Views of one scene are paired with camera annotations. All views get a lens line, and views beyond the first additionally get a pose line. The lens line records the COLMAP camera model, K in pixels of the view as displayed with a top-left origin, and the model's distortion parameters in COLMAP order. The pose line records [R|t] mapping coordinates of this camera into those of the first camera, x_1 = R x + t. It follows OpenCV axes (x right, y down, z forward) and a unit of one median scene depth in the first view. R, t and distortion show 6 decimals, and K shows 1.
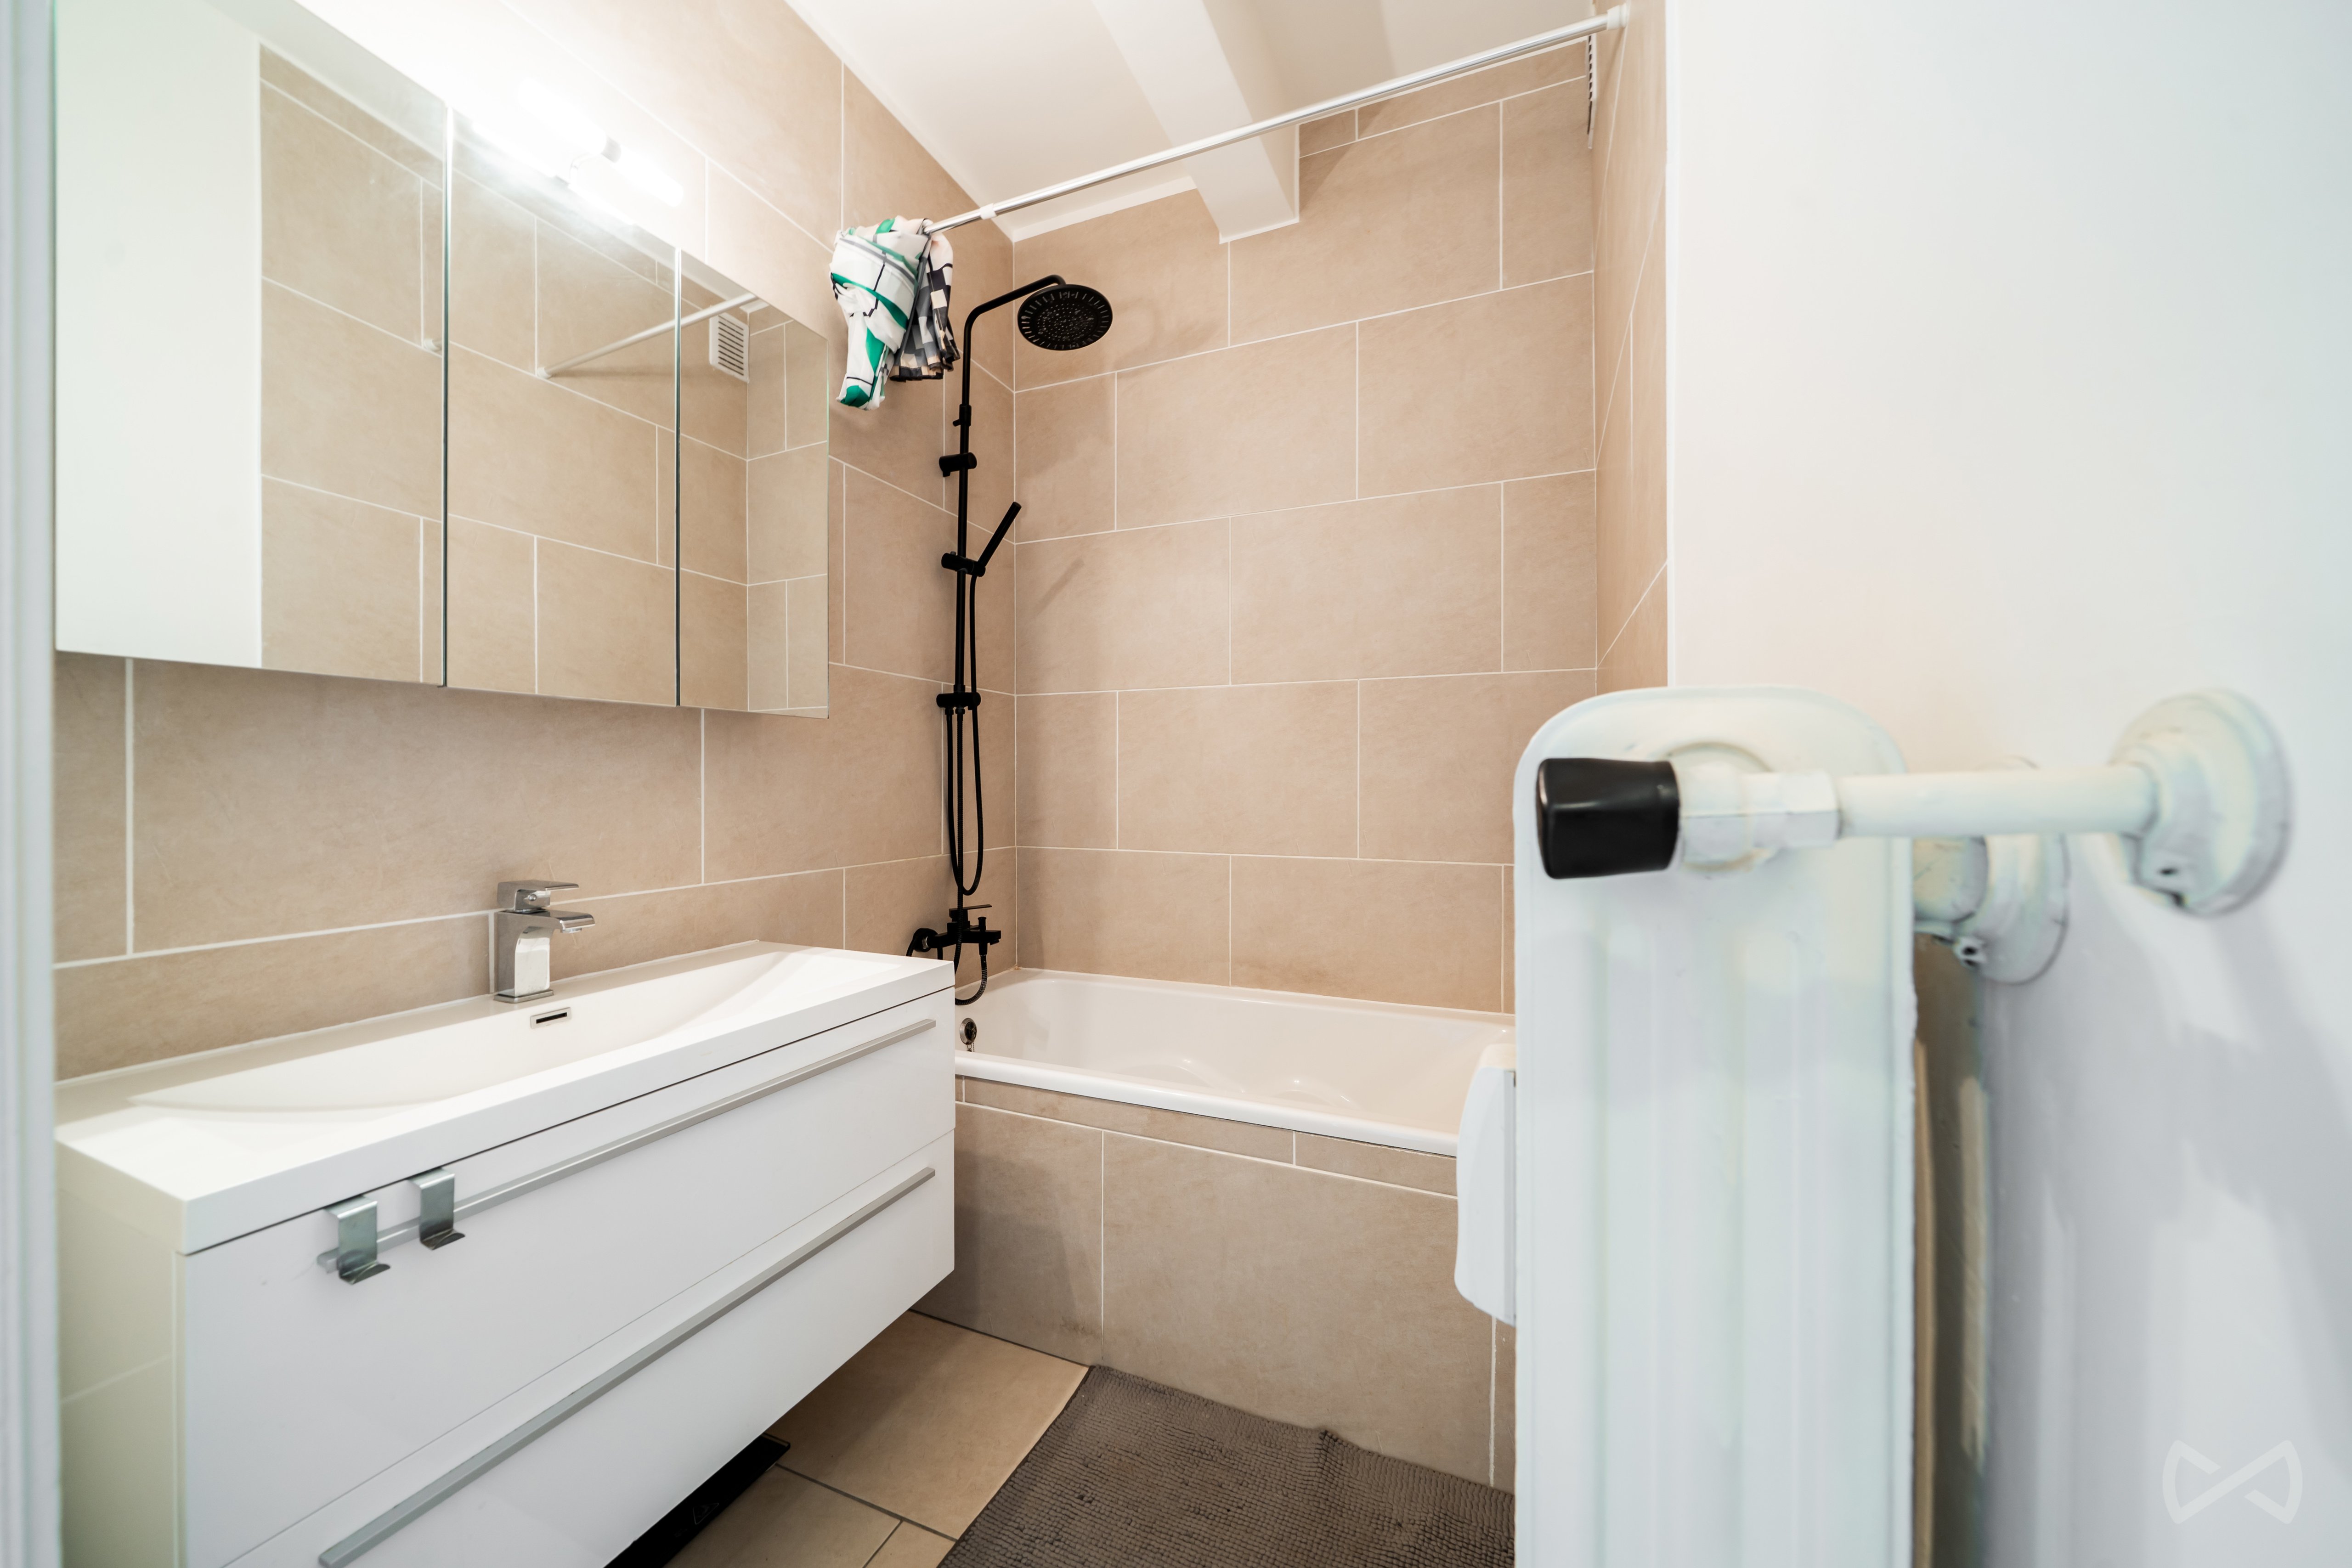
lens RADIAL K [[807.3, 0, 1176.0], [0, 807.3, 784.0], [0, 0, 1]] dist [-0.006648, -0.000006]
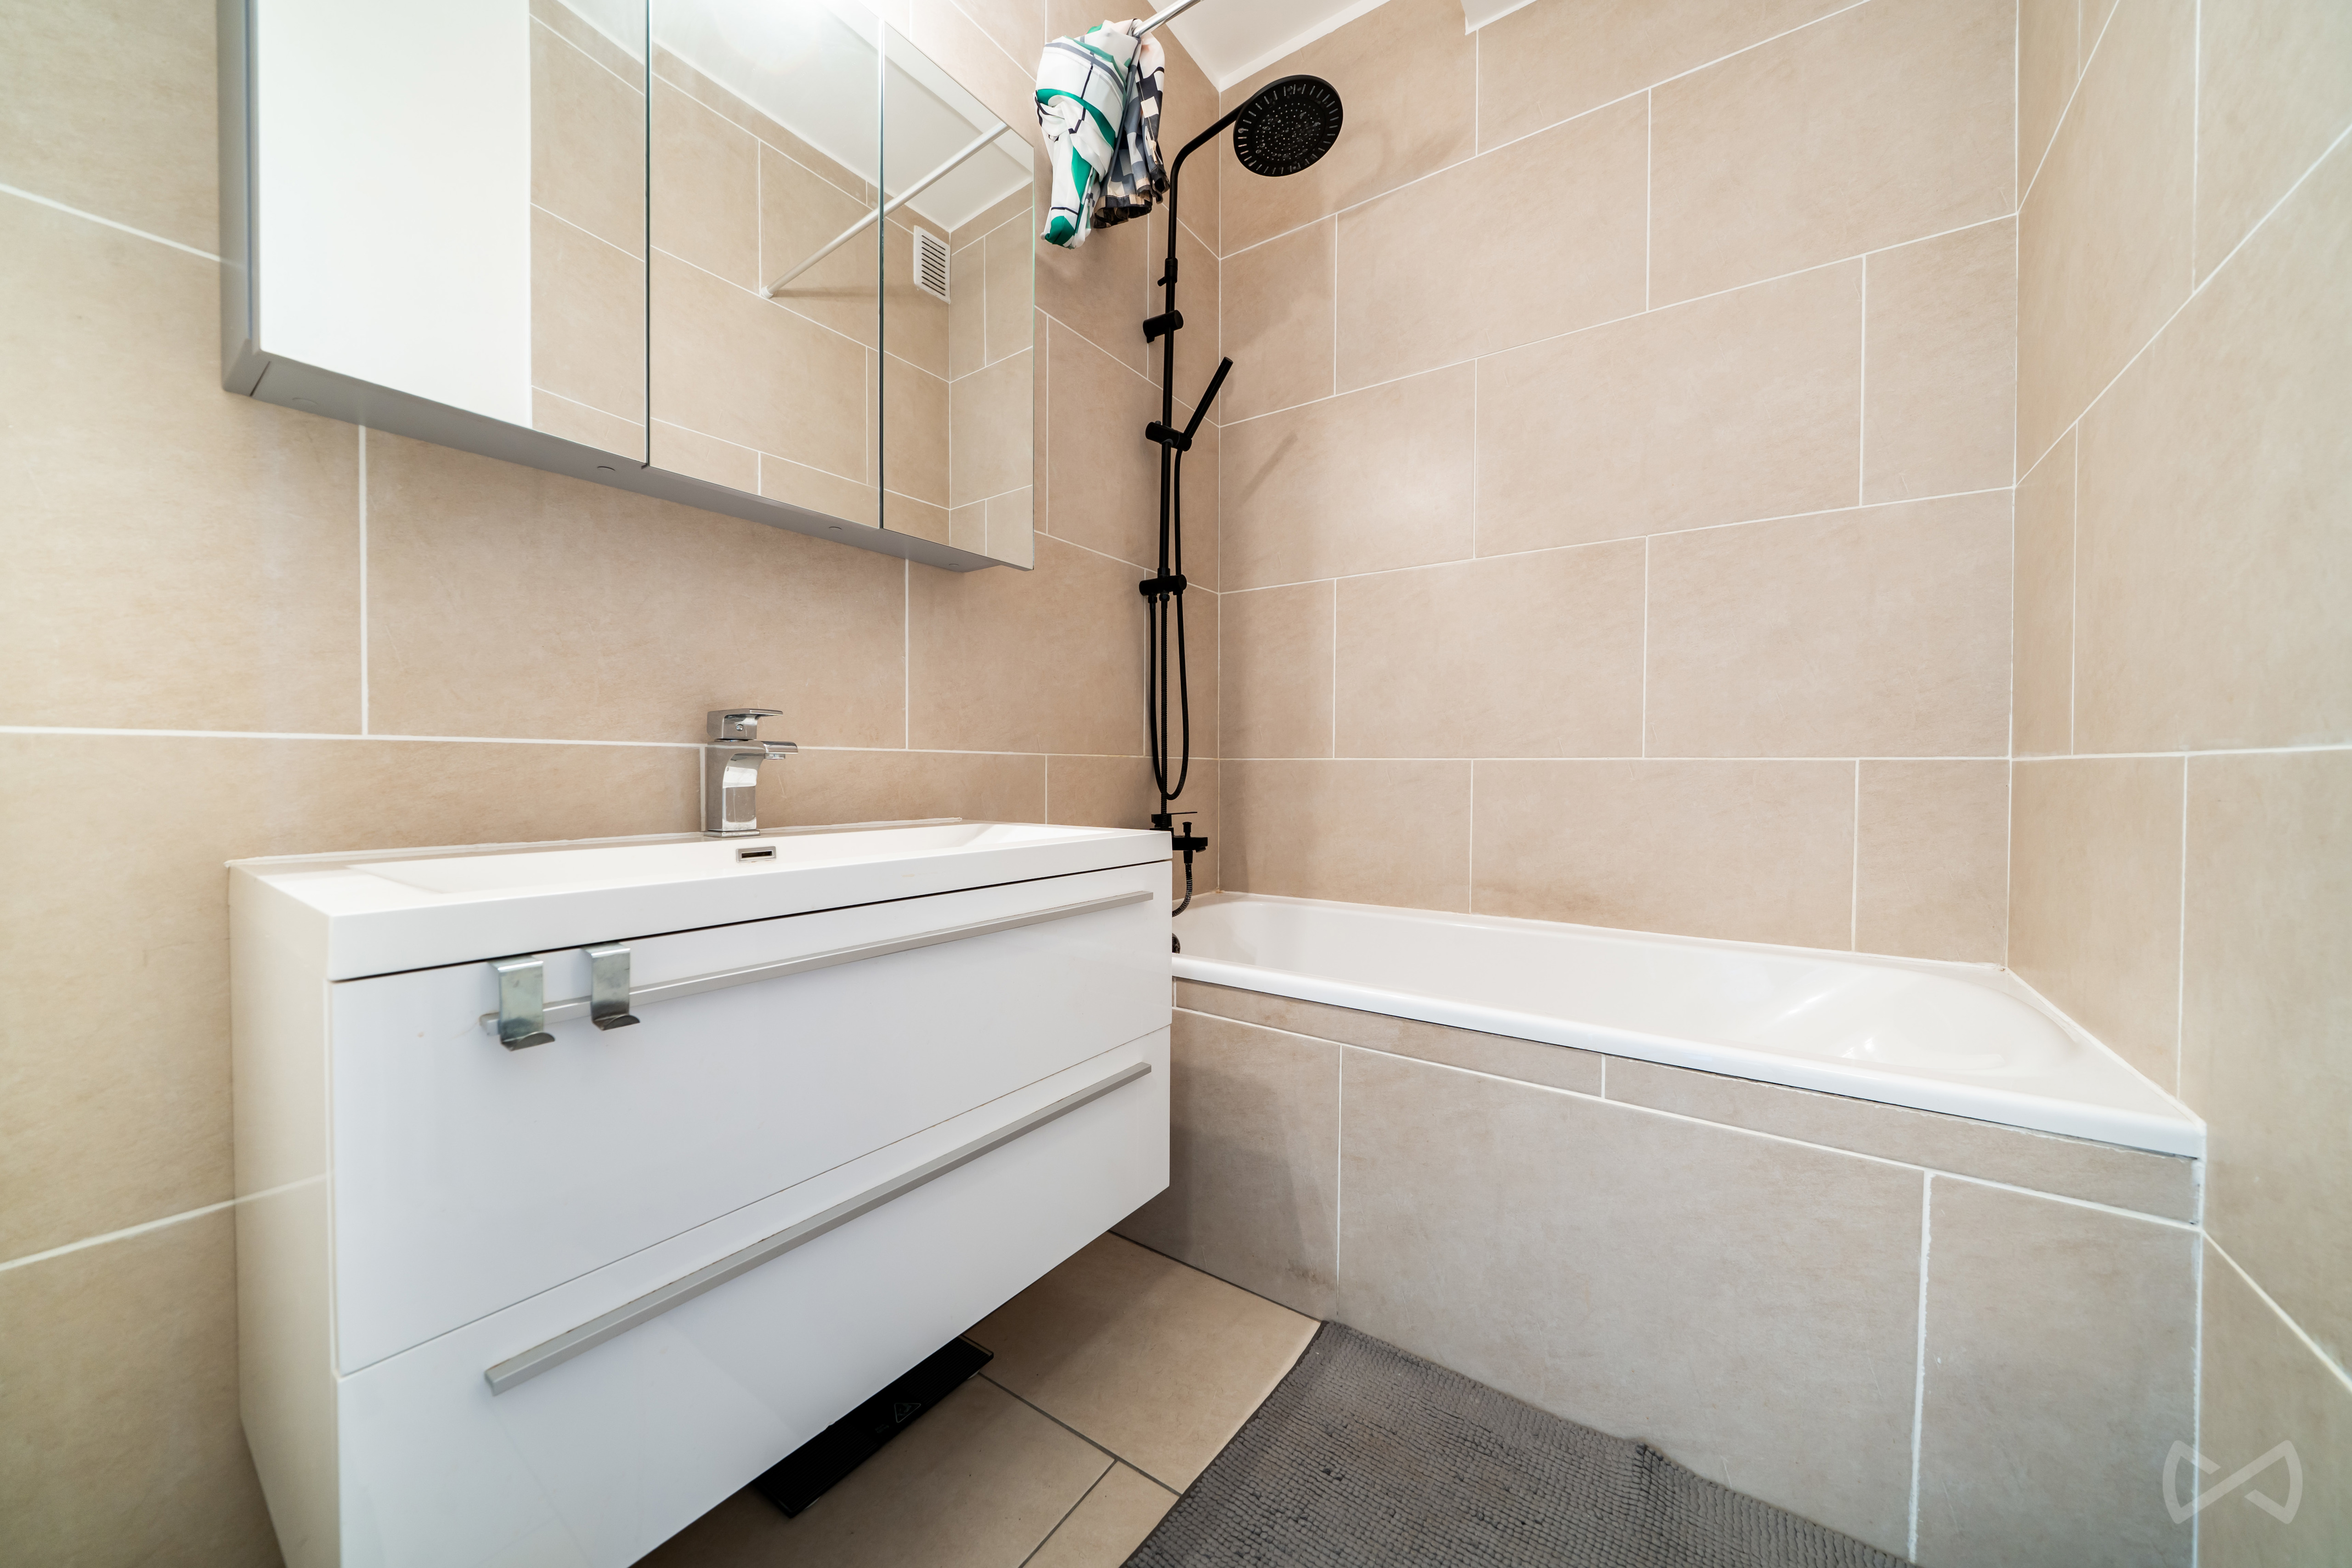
lens RADIAL K [[807.3, 0, 1176.0], [0, 807.3, 784.0], [0, 0, 1]] dist [-0.006648, -0.000006]
pose [[0.977573, 0.009050, -0.210401, -0.074734], [-0.005634, 0.999842, 0.016829, 0.129350], [0.210520, -0.015267, 0.977470, 0.132219]]
